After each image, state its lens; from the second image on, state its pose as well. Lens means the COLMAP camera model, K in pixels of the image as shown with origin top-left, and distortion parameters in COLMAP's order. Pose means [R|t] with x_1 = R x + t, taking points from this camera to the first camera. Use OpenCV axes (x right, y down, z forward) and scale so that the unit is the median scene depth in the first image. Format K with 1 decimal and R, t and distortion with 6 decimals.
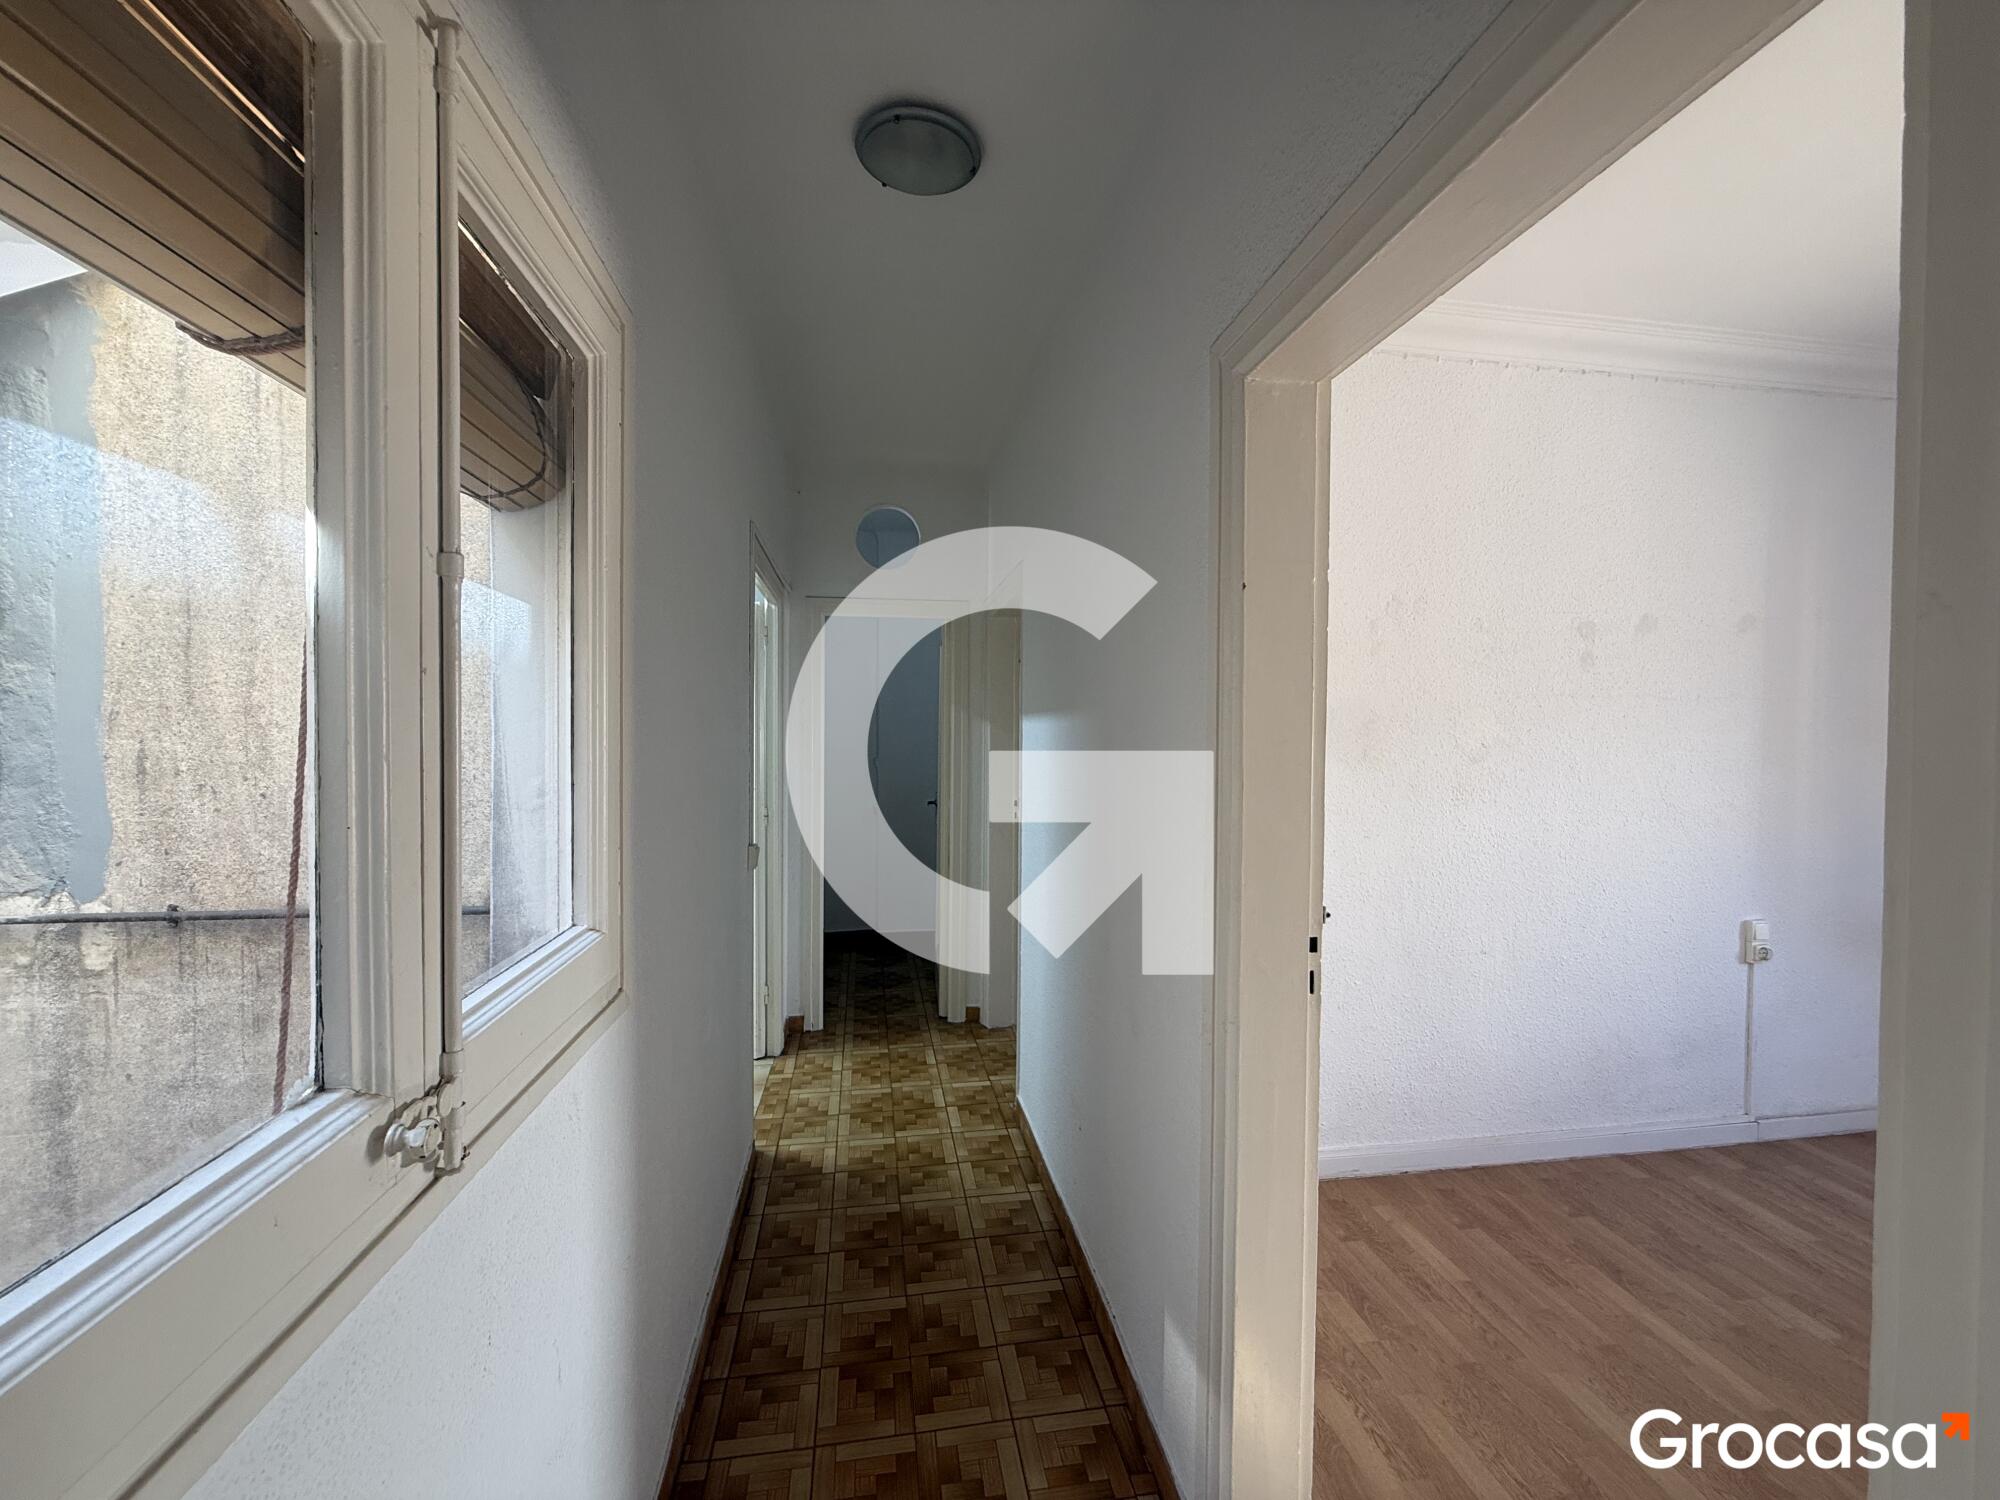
lens RADIAL K [[795.4, 0, 998.2], [0, 795.4, 748.0], [0, 0, 1]] dist [0.000278, 0.000231]
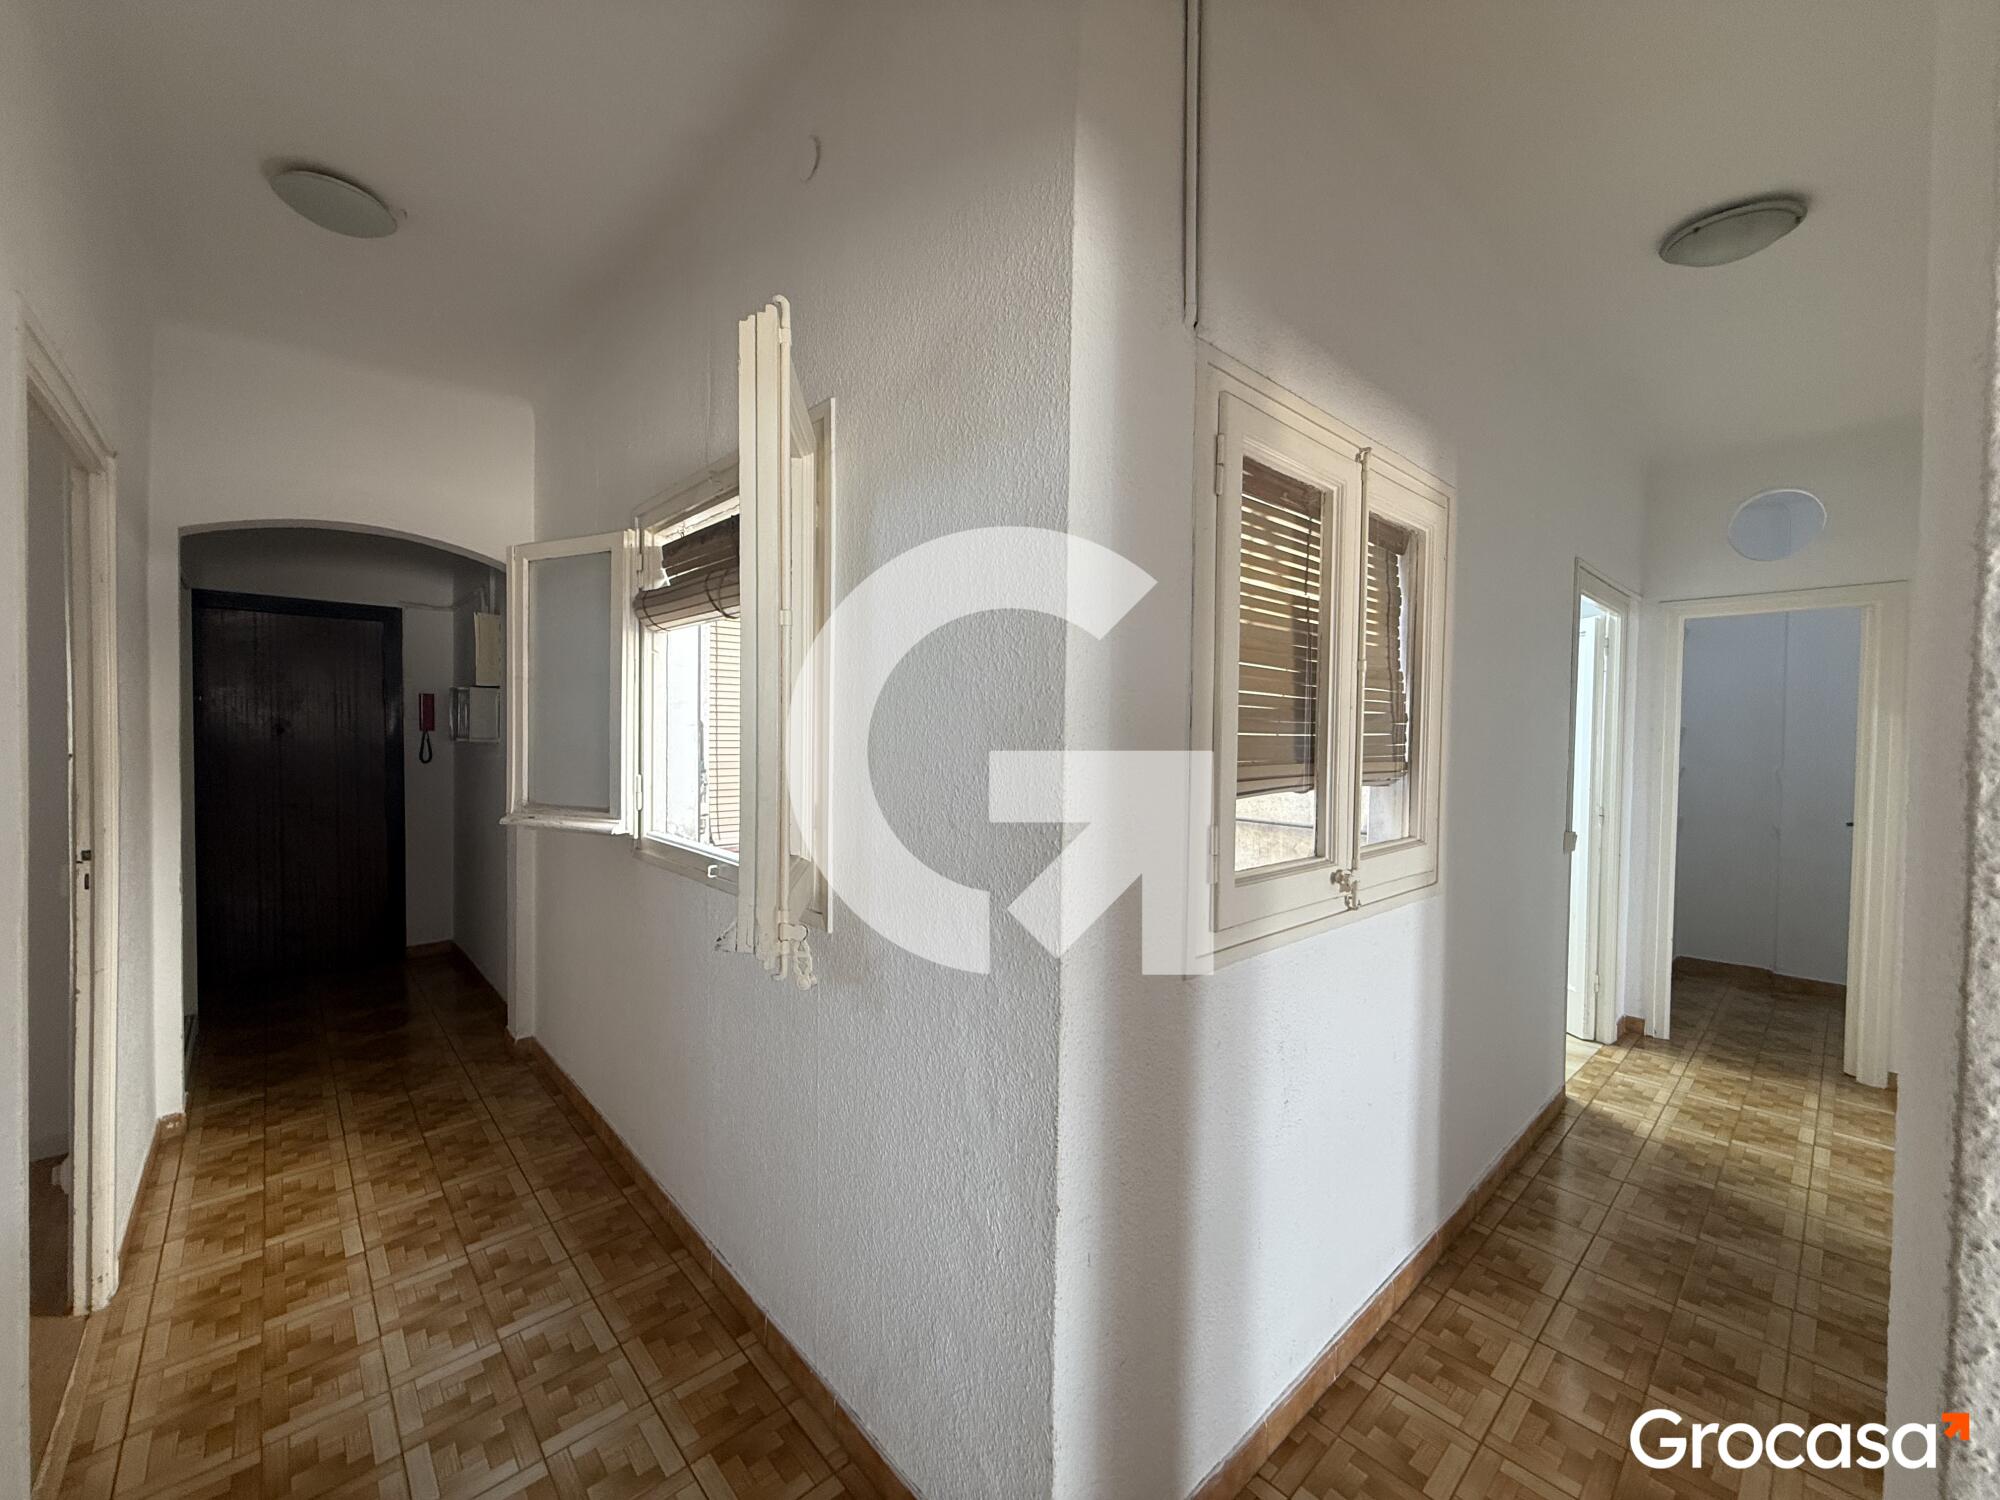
lens RADIAL K [[795.4, 0, 998.2], [0, 795.4, 748.0], [0, 0, 1]] dist [0.000278, 0.000231]
pose [[0.548061, 0.020985, -0.836175, 0.168190], [-0.025250, 0.999645, 0.008538, 0.007862], [0.836057, 0.016434, 0.548396, -0.284150]]
